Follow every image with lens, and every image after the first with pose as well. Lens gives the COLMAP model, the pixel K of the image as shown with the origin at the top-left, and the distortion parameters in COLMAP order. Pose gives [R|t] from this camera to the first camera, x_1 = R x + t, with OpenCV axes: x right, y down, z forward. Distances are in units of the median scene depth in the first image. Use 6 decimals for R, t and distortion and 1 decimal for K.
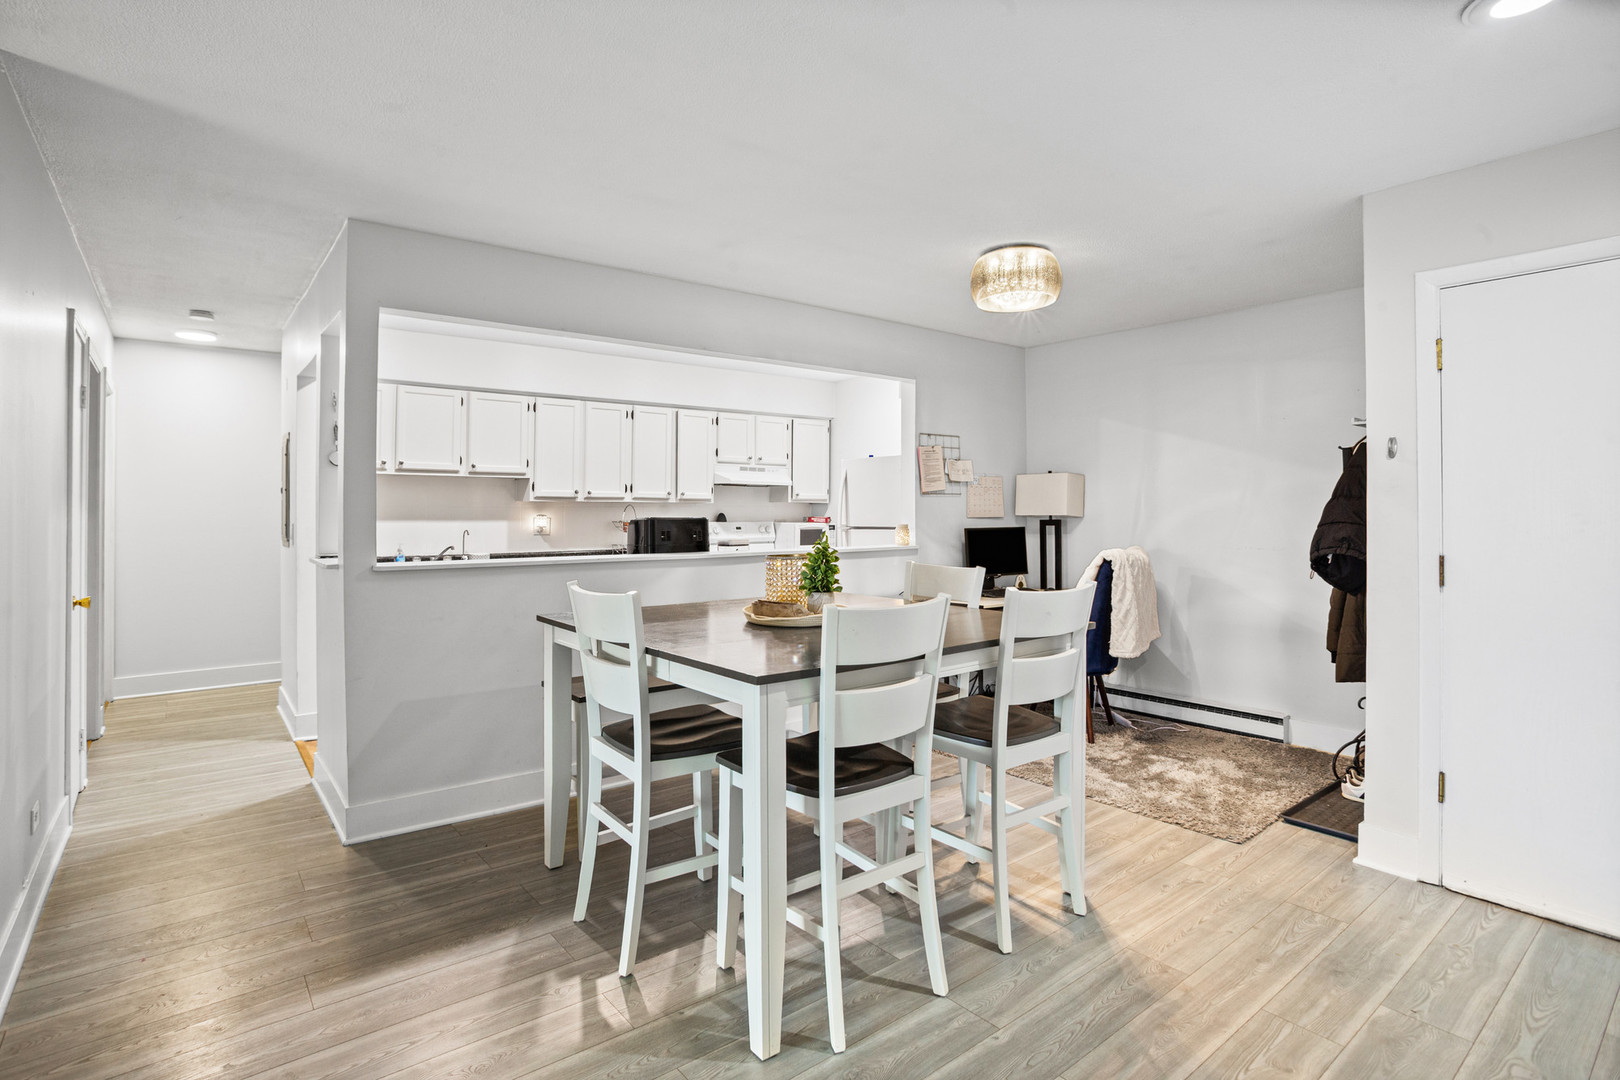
lens RADIAL K [[834.9, 0, 807.1], [0, 834.9, 488.4], [0, 0, 1]] dist [-0.081930, 0.044376]
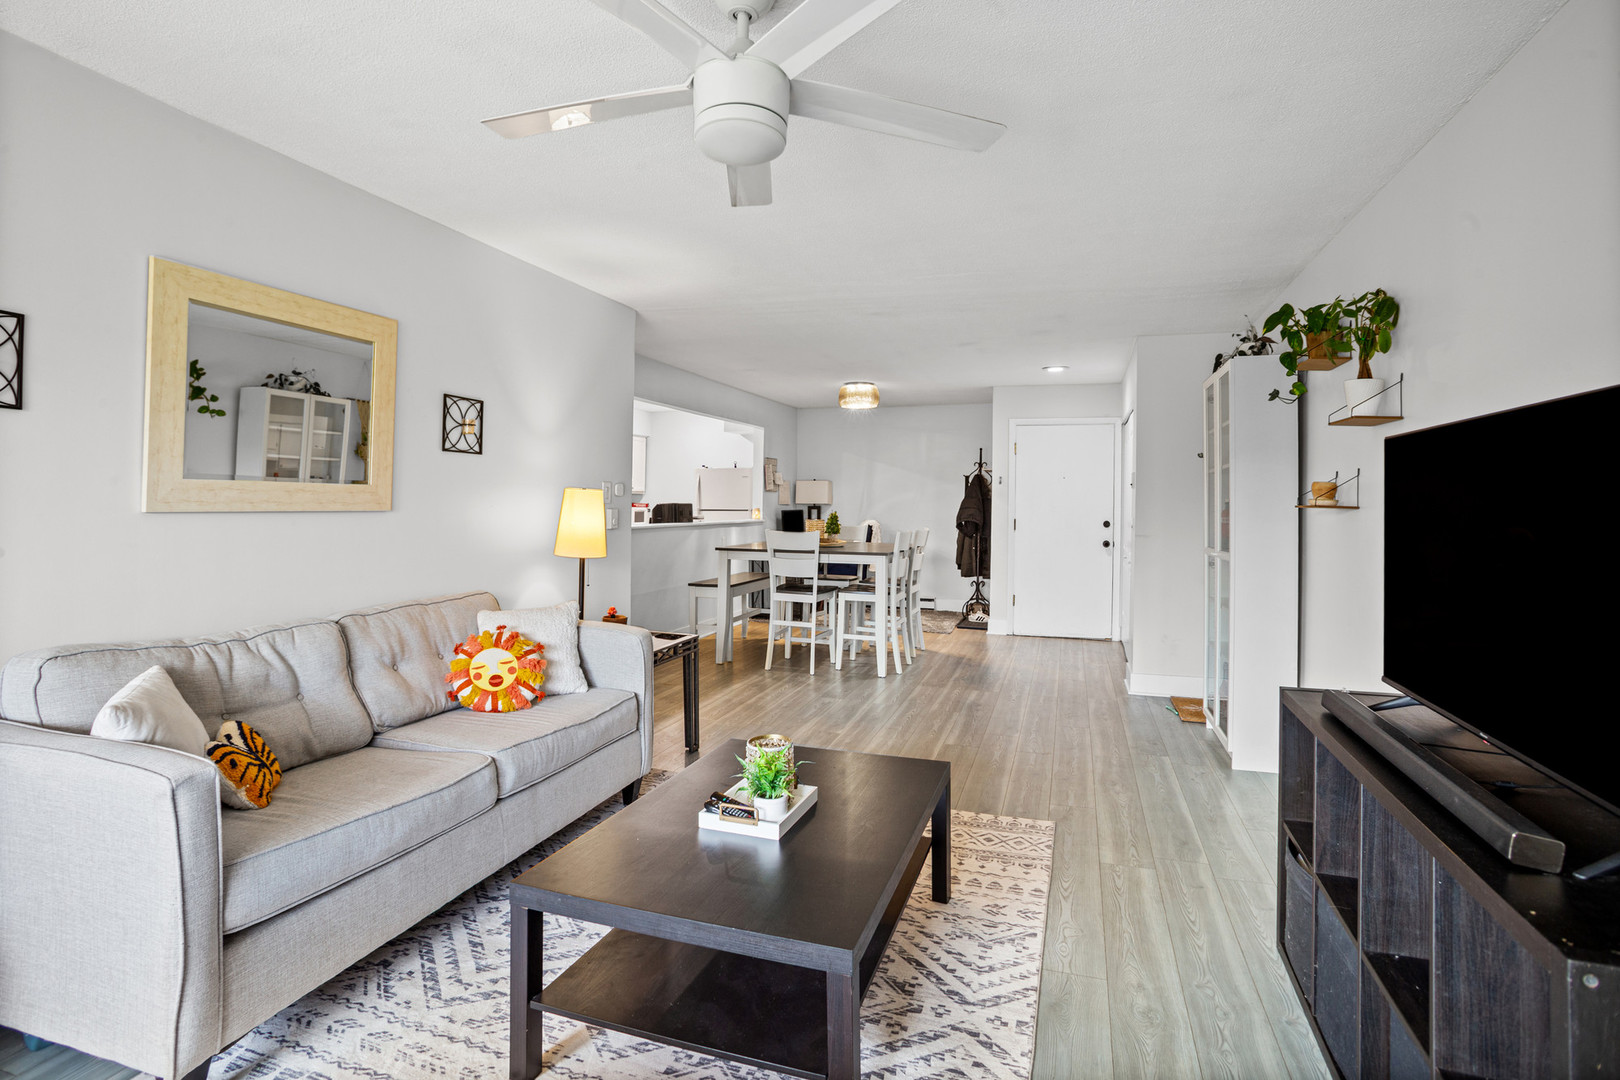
lens RADIAL K [[834.9, 0, 807.1], [0, 834.9, 488.4], [0, 0, 1]] dist [-0.081930, 0.044376]
pose [[0.837466, 0.016123, 0.546252, -0.801613], [-0.024911, 0.999652, 0.008686, -0.018072], [-0.545922, -0.020882, 0.837576, -0.585683]]
